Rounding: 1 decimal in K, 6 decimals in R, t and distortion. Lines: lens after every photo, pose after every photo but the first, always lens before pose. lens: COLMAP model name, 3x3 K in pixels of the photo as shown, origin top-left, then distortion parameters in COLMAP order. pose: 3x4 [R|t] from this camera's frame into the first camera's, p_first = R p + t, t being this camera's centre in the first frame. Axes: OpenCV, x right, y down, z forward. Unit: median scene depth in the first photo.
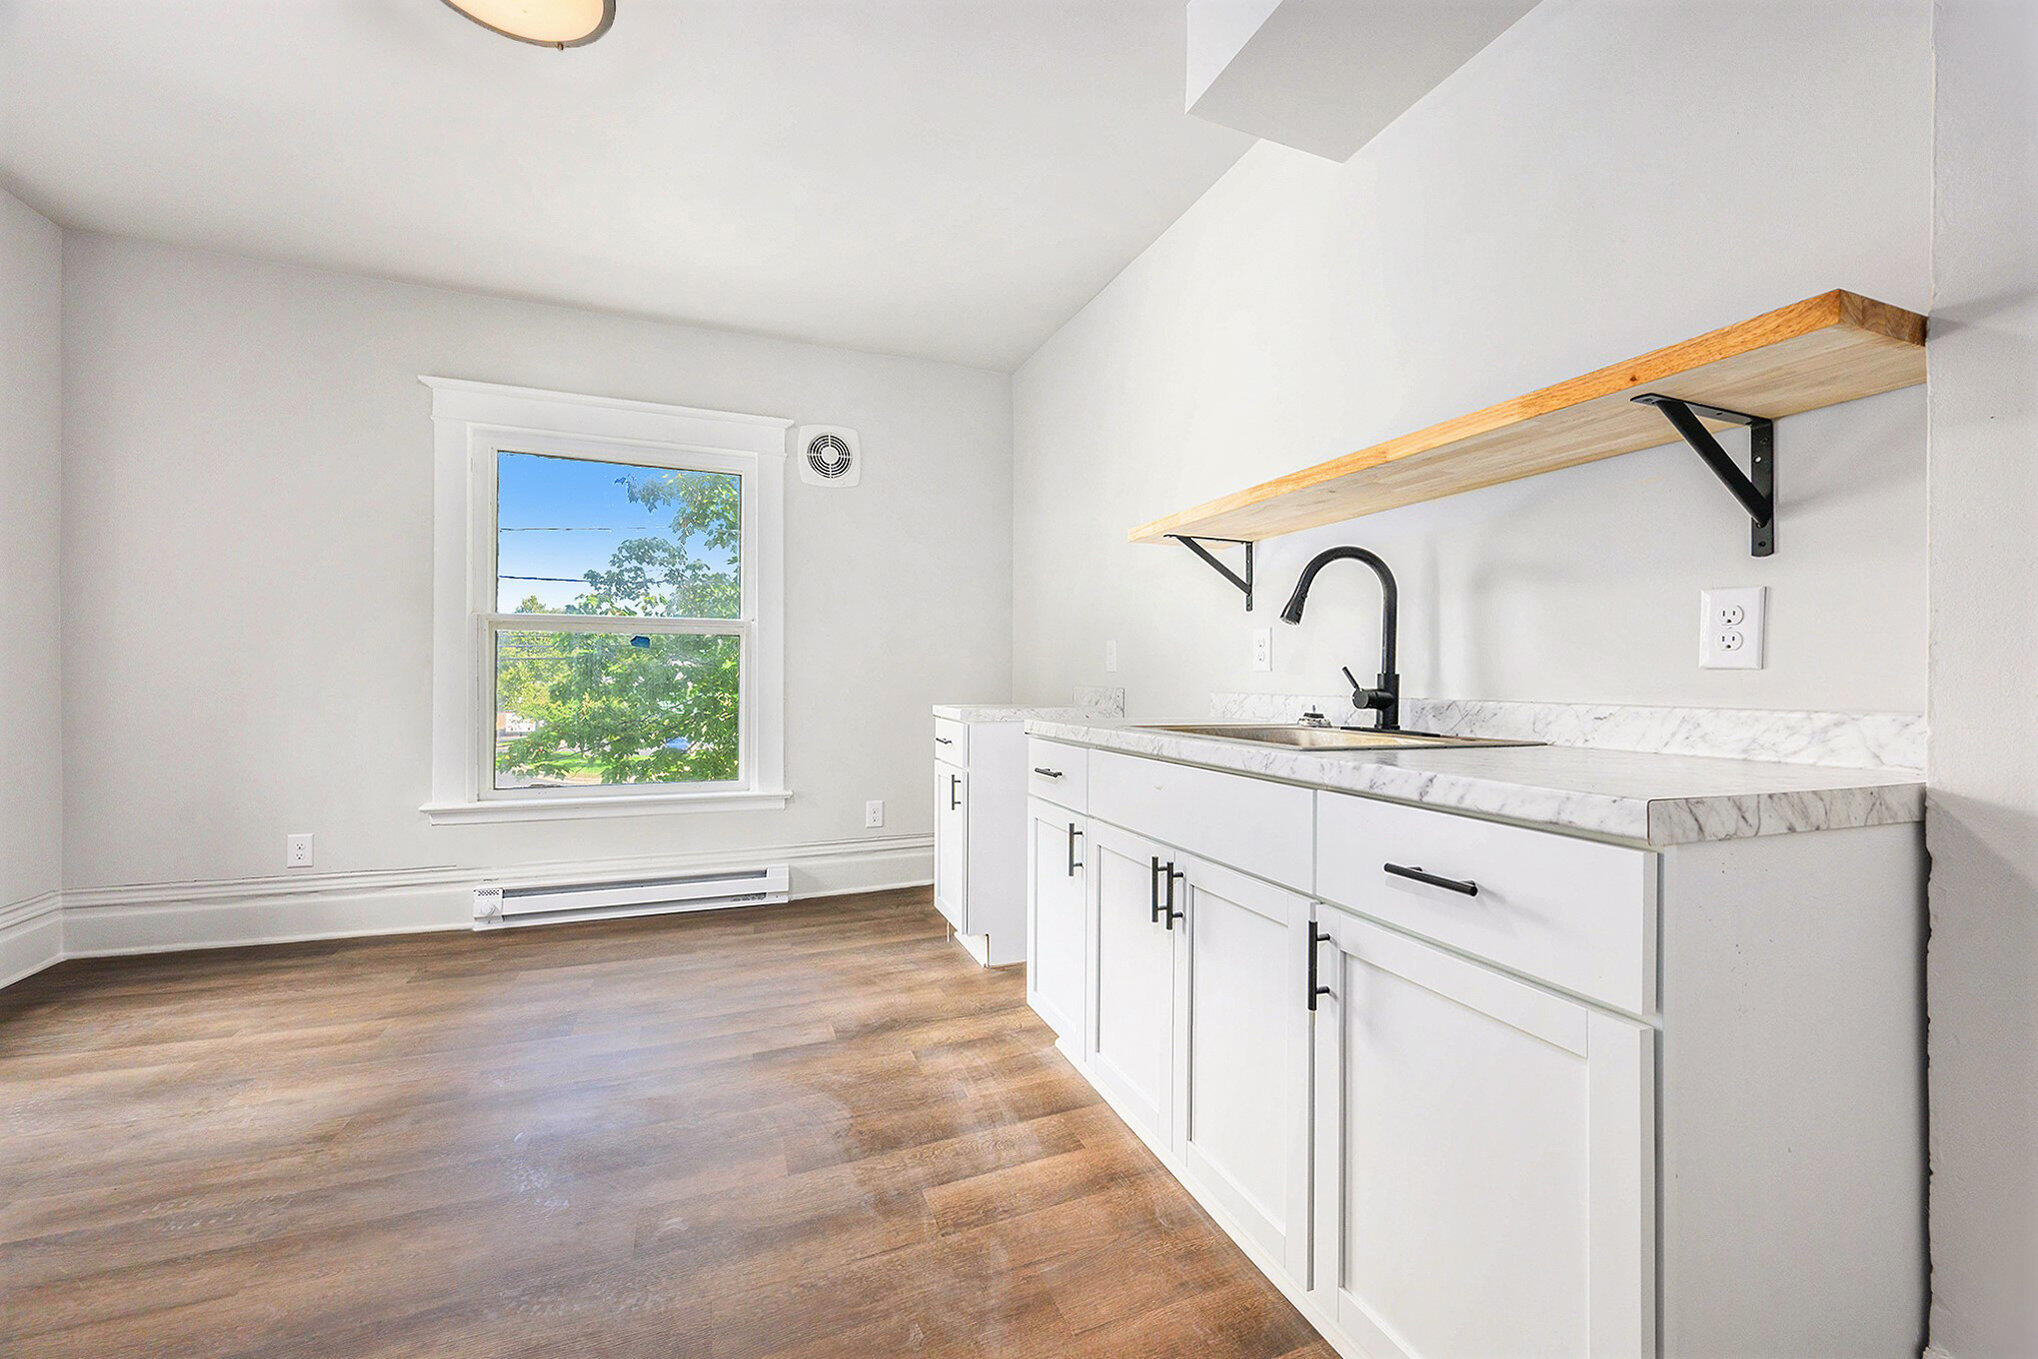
lens RADIAL K [[807.5, 0, 1024.4], [0, 807.5, 684.5], [0, 0, 1]] dist [0.003033, 0.000094]
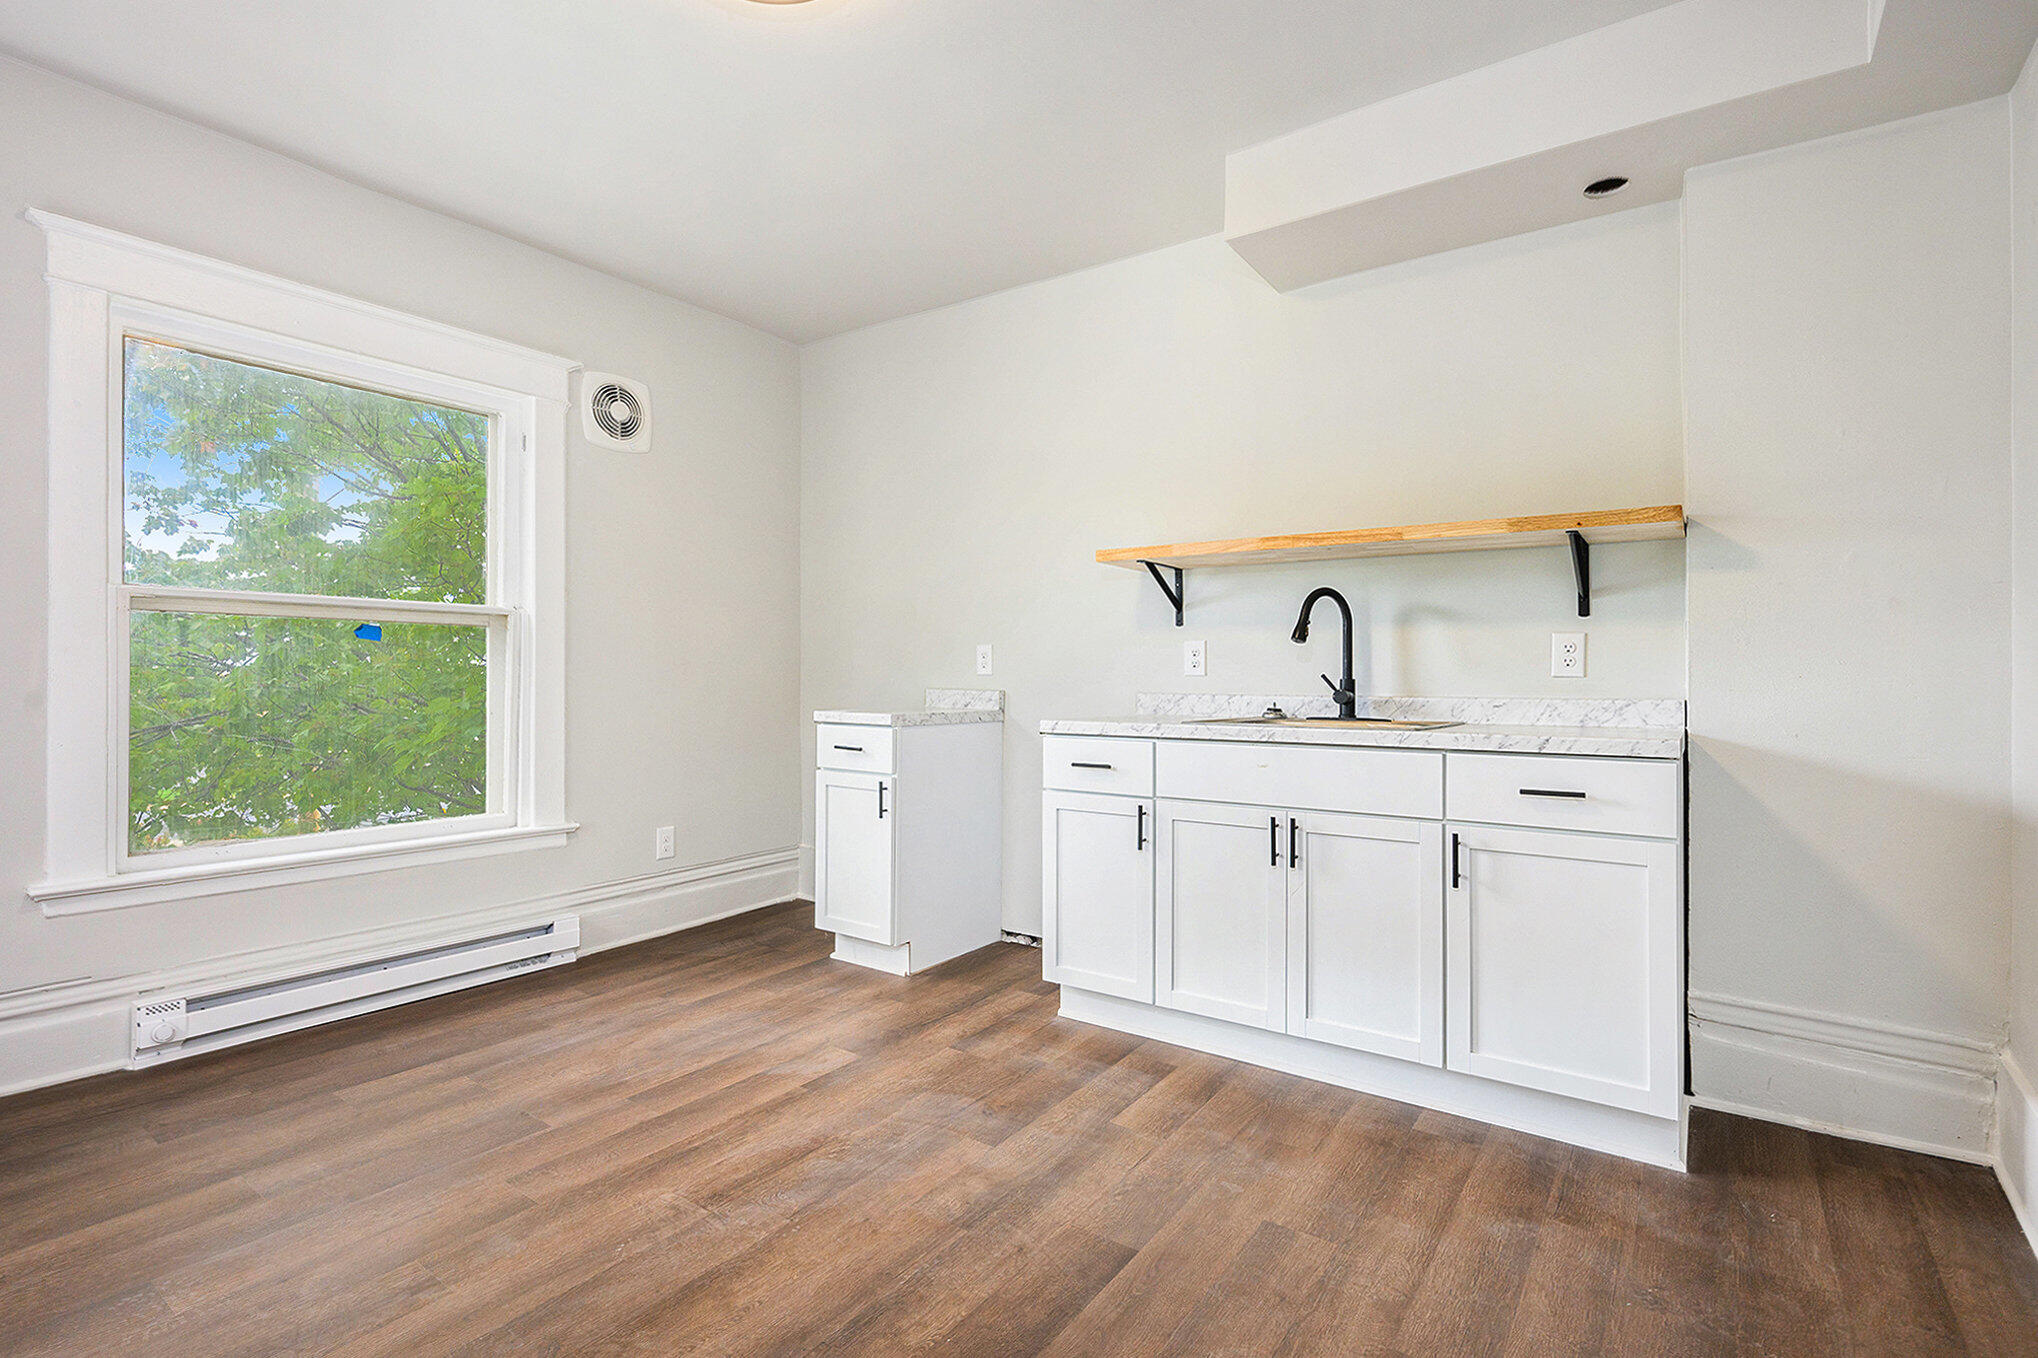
lens RADIAL K [[957.9, 0, 1019.0], [0, 957.9, 679.0], [0, 0, 1]] dist [-0.002583, -0.000206]
pose [[0.835161, -0.004238, 0.549989, -0.549530], [0.006525, 0.999976, -0.002203, -0.007479], [-0.549967, 0.005428, 0.835169, -0.048785]]
